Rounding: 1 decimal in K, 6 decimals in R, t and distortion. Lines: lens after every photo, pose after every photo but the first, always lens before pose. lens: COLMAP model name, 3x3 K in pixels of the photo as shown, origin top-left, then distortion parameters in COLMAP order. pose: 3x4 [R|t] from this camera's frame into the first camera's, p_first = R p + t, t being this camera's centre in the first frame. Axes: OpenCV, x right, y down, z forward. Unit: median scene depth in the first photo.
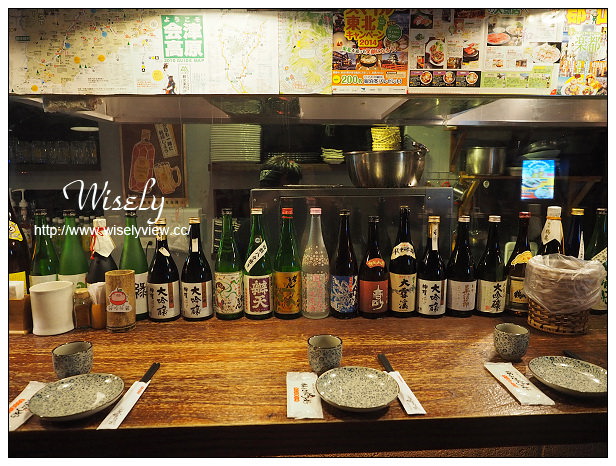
lens RADIAL K [[416.1, 0, 308.0], [0, 416.1, 233.0], [0, 0, 1]] dist [-0.001962, -0.000299]
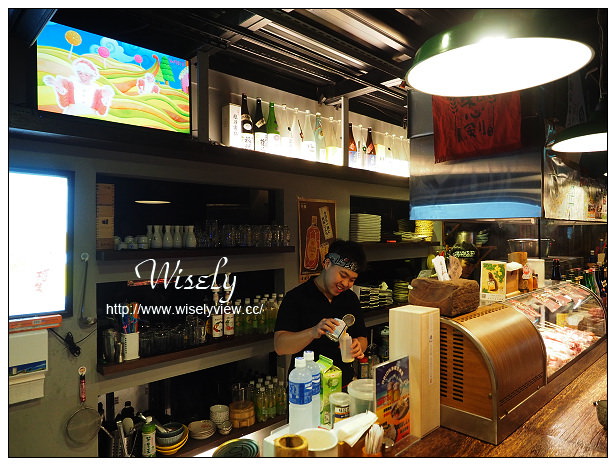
lens RADIAL K [[436.1, 0, 308.0], [0, 436.1, 233.0], [0, 0, 1]] dist [-0.002828, -0.000652]
pose [[0.729554, 0.001393, 0.683922, -1.240487], [0.104059, 0.988129, -0.113015, -0.063250], [-0.675961, 0.153619, 0.720748, 0.130202]]
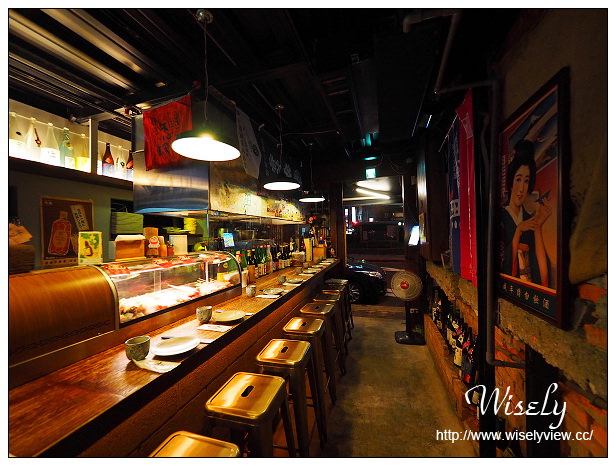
lens RADIAL K [[251.6, 0, 308.0], [0, 251.6, 233.0], [0, 0, 1]] dist [-0.000163, 0.000014]
pose [[0.320923, 0.005282, 0.947091, -0.940707], [0.159949, 0.985319, -0.059694, 0.013128], [-0.933501, 0.170643, 0.315366, -0.054673]]
